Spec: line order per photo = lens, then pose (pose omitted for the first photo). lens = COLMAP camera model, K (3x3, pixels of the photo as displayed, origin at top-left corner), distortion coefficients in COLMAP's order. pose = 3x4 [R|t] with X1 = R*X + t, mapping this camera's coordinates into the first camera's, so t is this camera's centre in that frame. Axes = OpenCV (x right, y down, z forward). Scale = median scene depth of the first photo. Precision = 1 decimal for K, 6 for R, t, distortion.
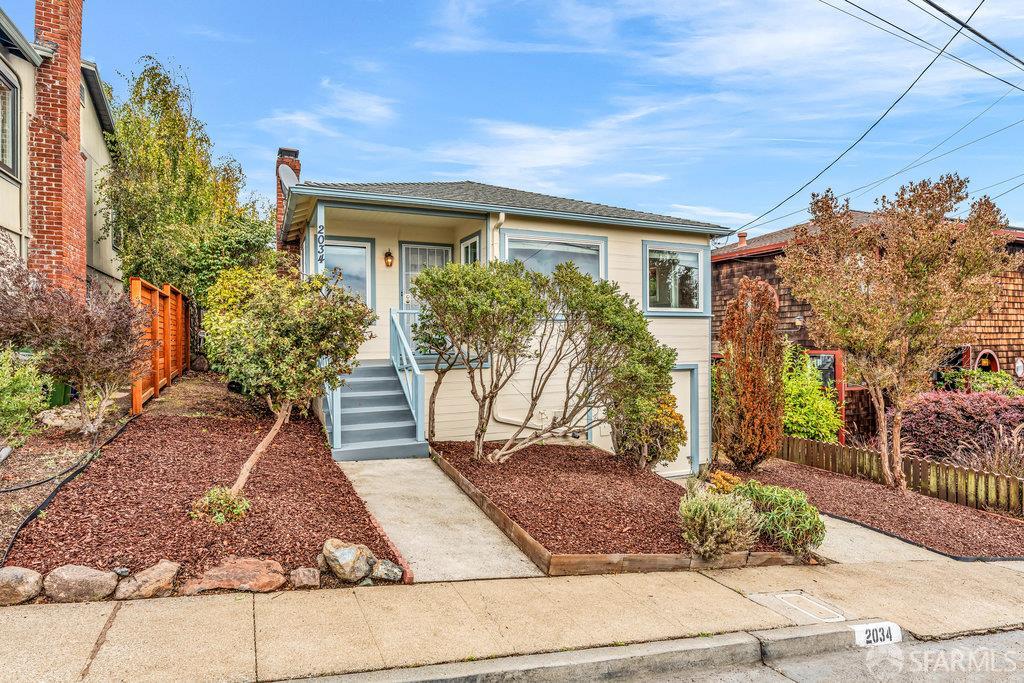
lens RADIAL K [[541.3, 0, 512.0], [0, 541.3, 341.5], [0, 0, 1]] dist [-0.000724, -0.000158]
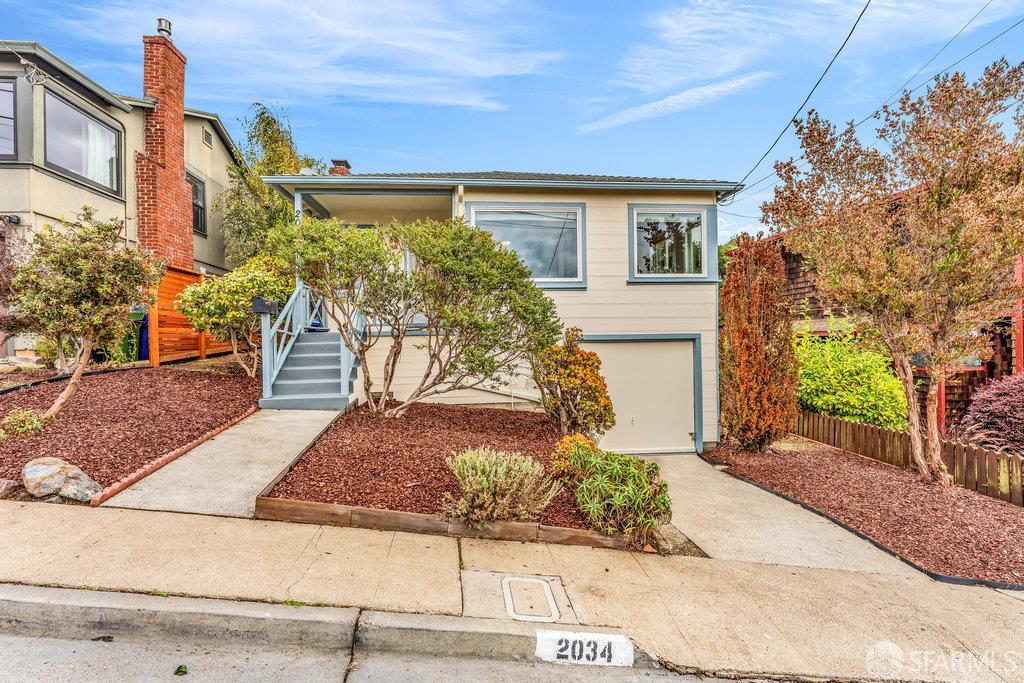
lens RADIAL K [[466.0, 0, 512.0], [0, 466.0, 341.5], [0, 0, 1]] dist [-0.002375, 0.000297]
pose [[0.948797, -0.007233, -0.315803, 0.389351], [0.009784, 0.999931, 0.006493, 0.063570], [0.315734, -0.009250, 0.948803, 0.192190]]
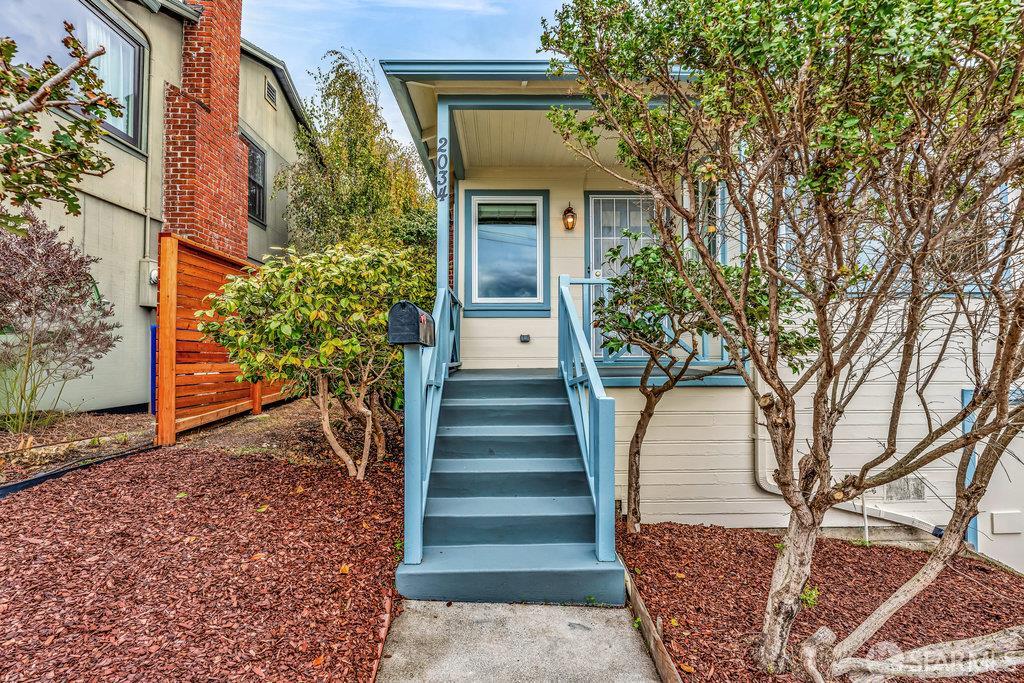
lens RADIAL K [[469.7, 0, 513.0], [0, 469.7, 347.2], [0, 0, 1]] dist [0.000651, -0.000280]
pose [[0.918931, -0.003878, -0.394398, -0.078819], [-0.005002, 0.999757, -0.021483, 0.024712], [0.394386, 0.021714, 0.918688, 0.553613]]
